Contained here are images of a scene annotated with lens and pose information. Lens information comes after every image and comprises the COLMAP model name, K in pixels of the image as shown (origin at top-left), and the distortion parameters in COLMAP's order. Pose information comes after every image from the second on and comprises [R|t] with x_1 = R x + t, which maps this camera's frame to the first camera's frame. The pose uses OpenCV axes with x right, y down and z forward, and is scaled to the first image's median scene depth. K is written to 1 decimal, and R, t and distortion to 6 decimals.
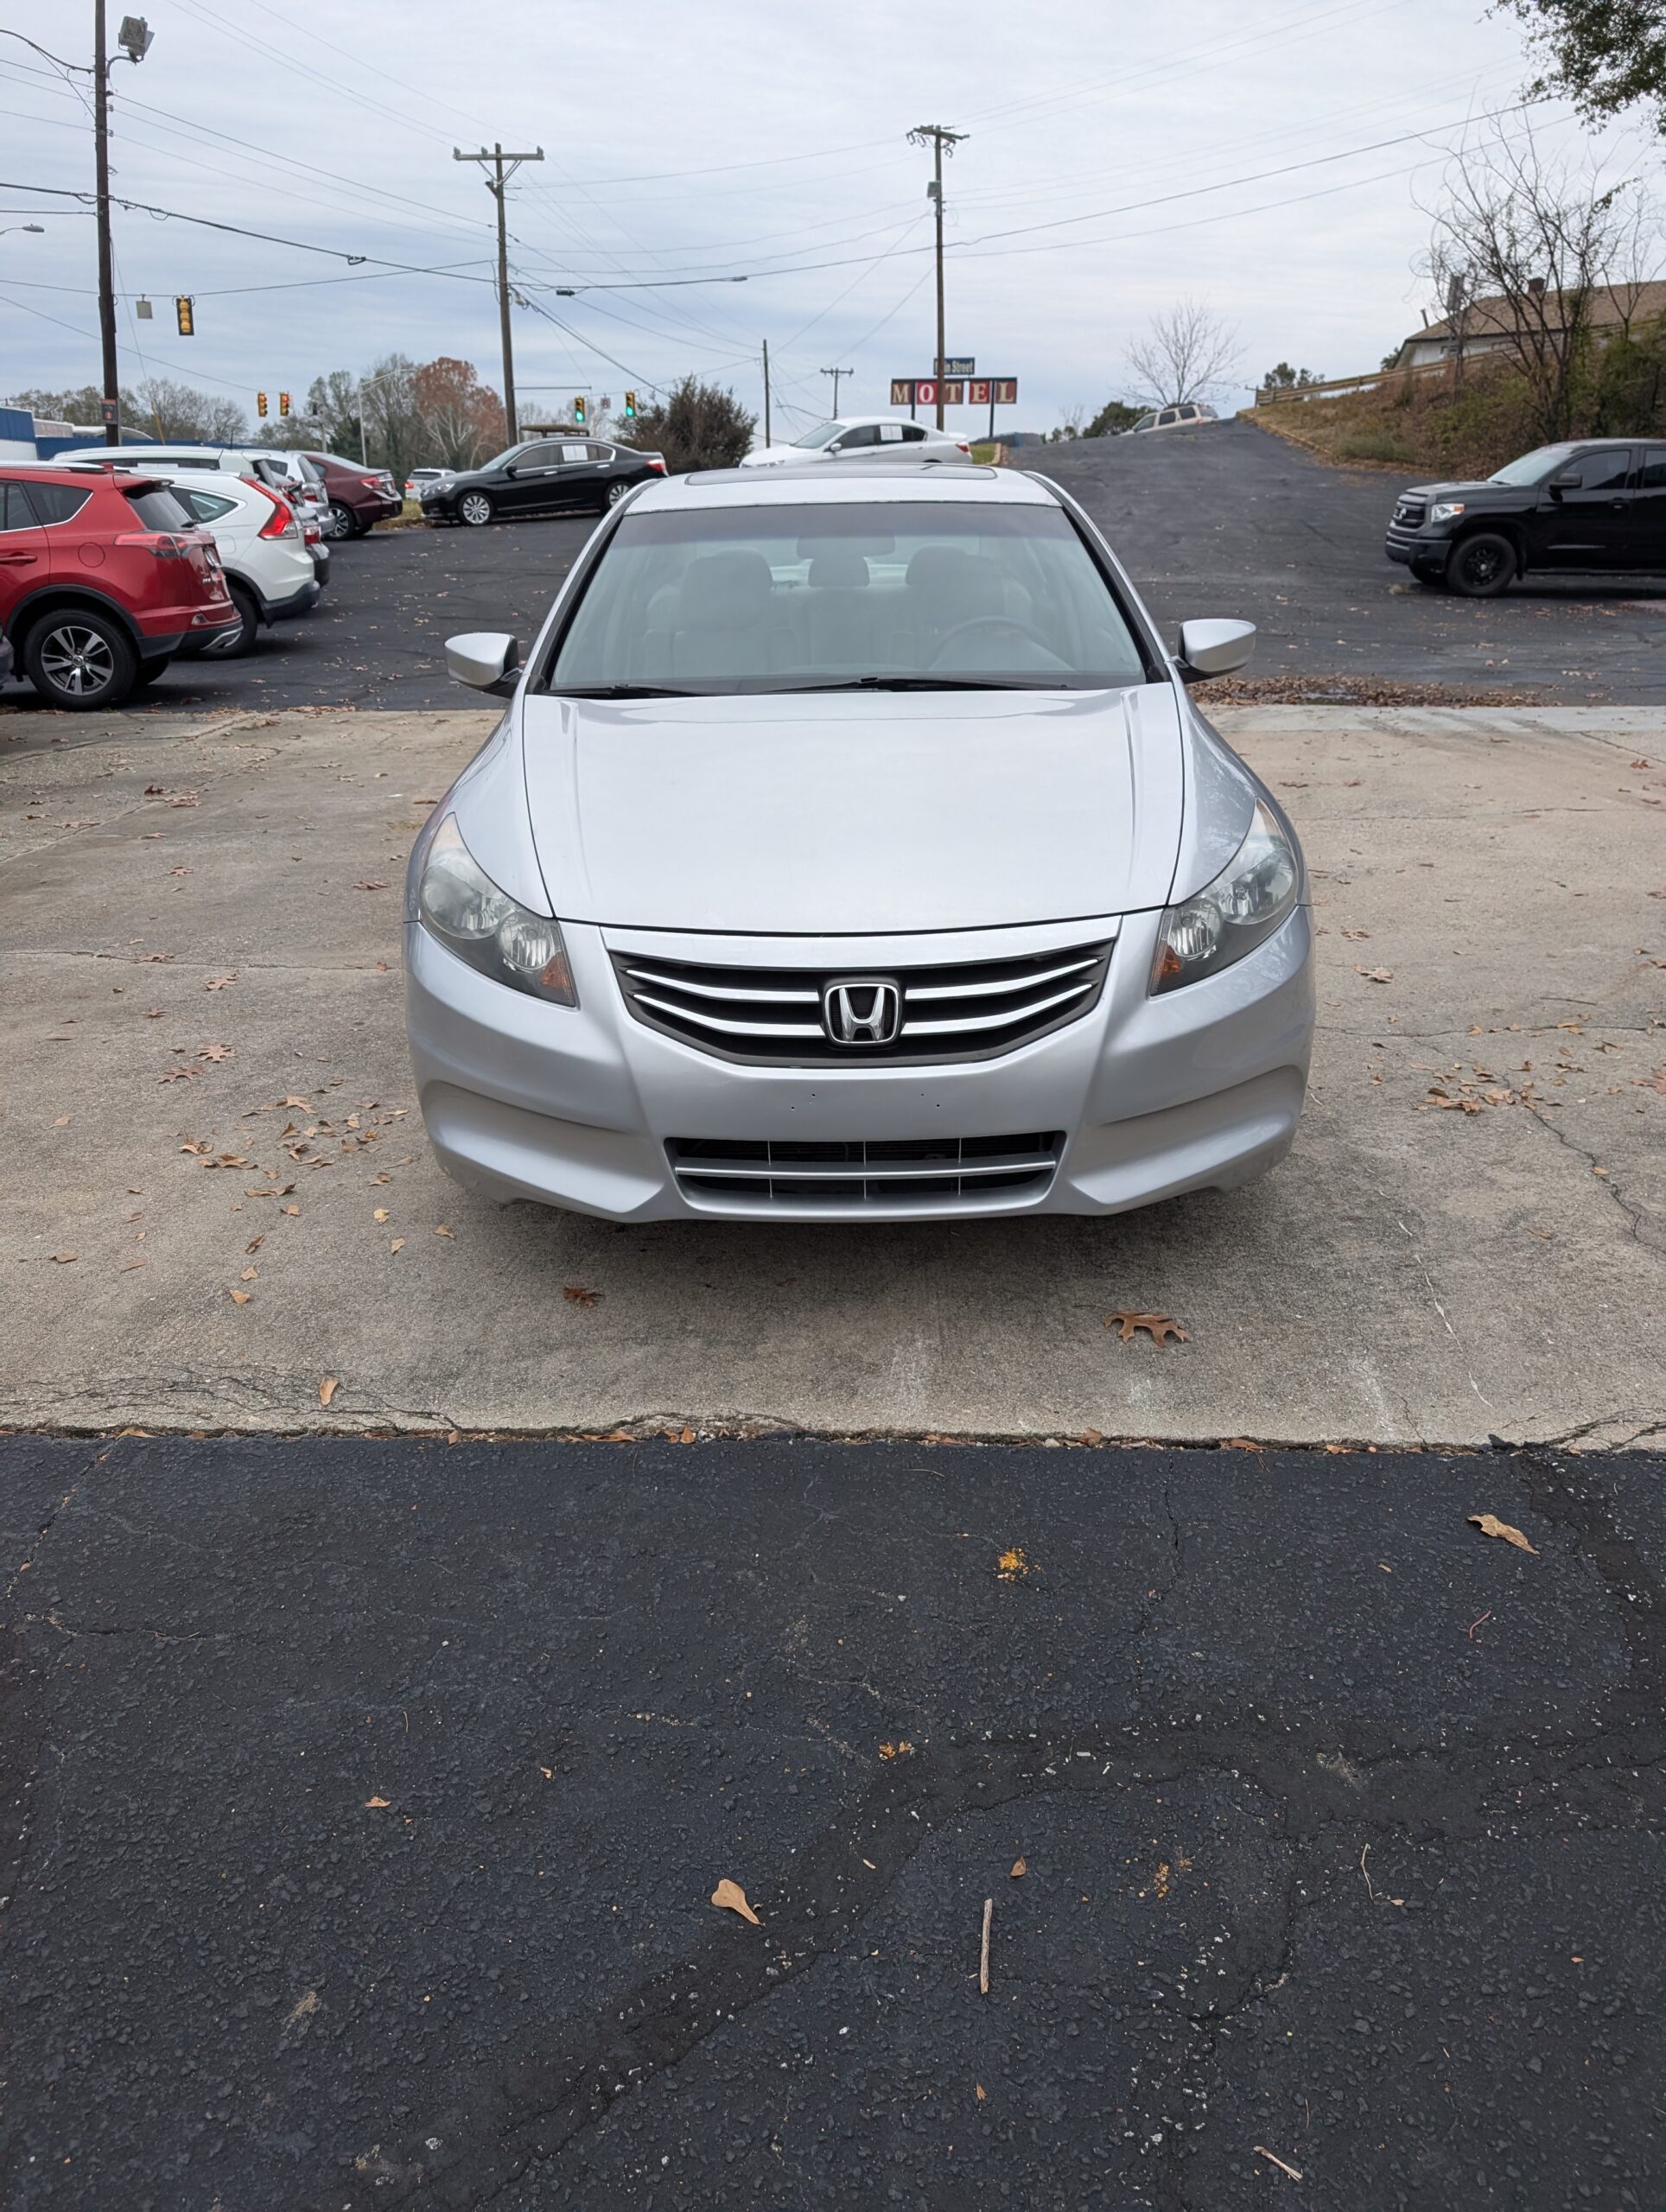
lens RADIAL K [[1588.4, 0, 835.0], [0, 1588.4, 1087.5], [0, 0, 1]] dist [0.018105, -0.014535]
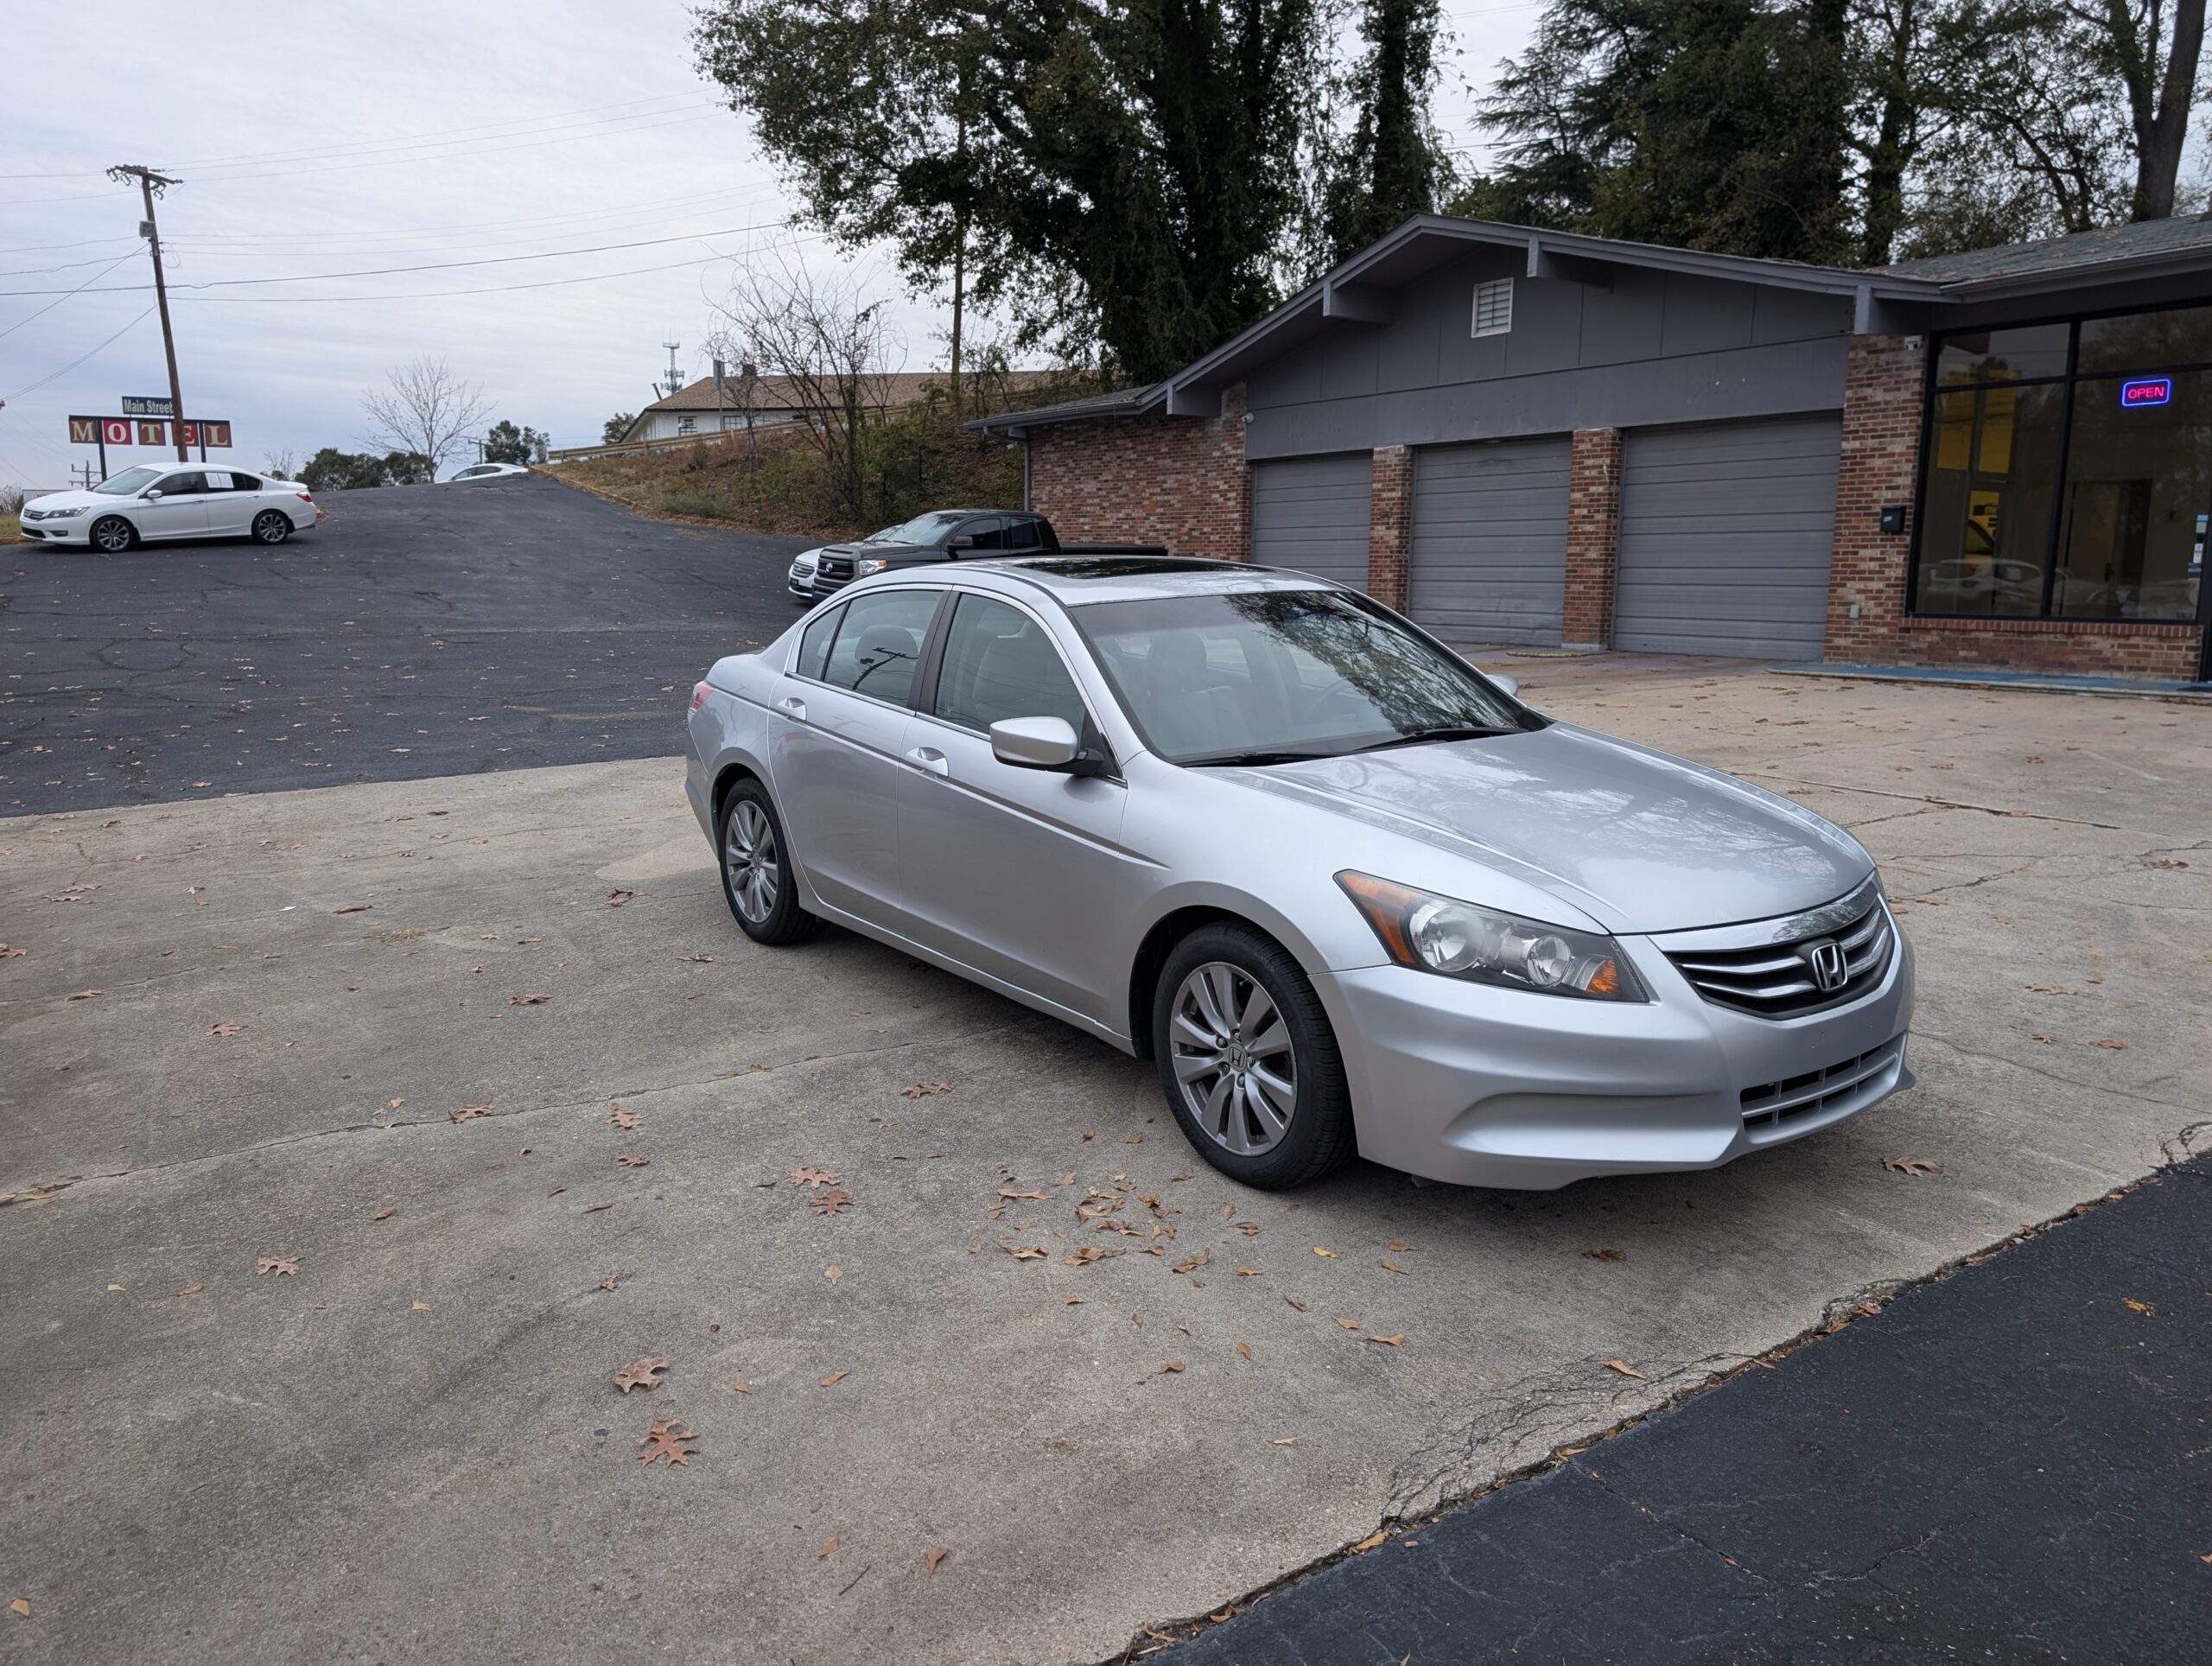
lens RADIAL K [[1588.4, 0, 1103.6], [0, 1588.4, 828.3], [0, 0, 1]] dist [0.018105, -0.014535]
pose [[0.807319, -0.099250, 0.581709, -0.105437], [0.200159, 0.973374, -0.111714, -0.011194], [-0.555132, 0.206623, 0.805689, 0.018232]]
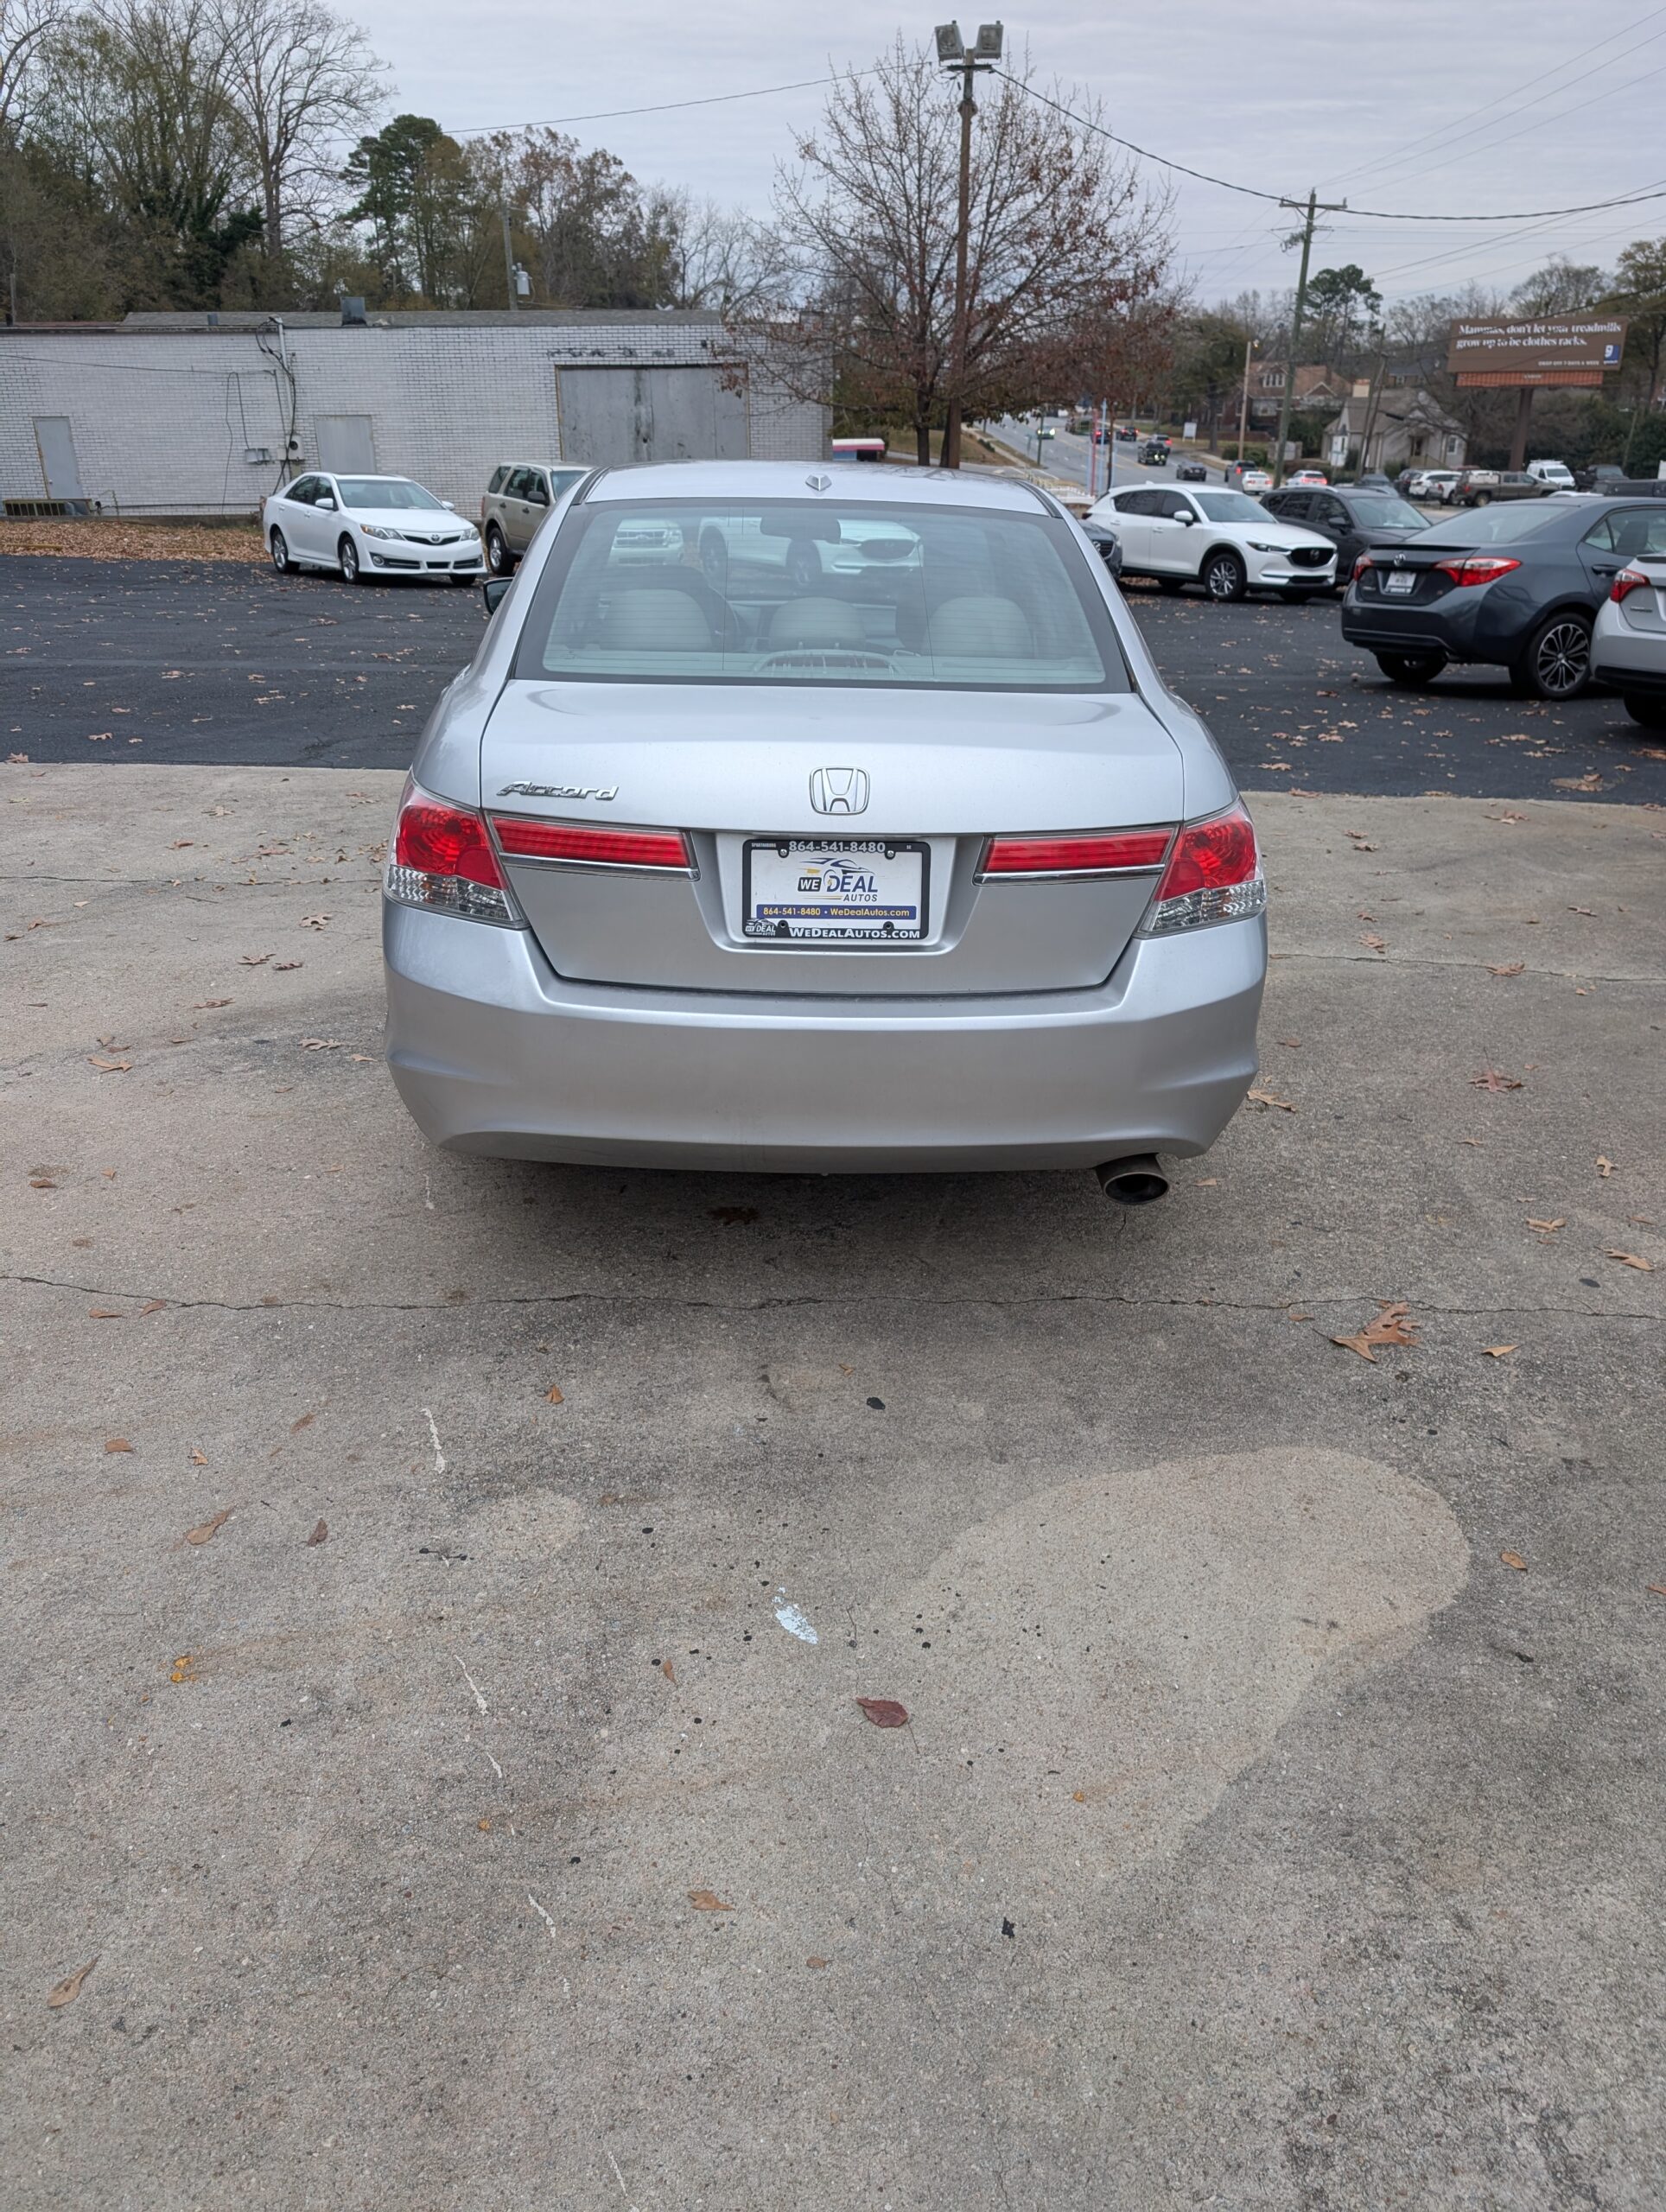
lens RADIAL K [[1588.4, 0, 825.5], [0, 1588.4, 1079.6], [0, 0, 1]] dist [0.018105, -0.014535]
pose [[-0.999350, 0.007274, -0.035319, 0.004925], [-0.018542, 0.736378, 0.676317, -0.115267], [0.030928, 0.676532, -0.735764, 0.294407]]
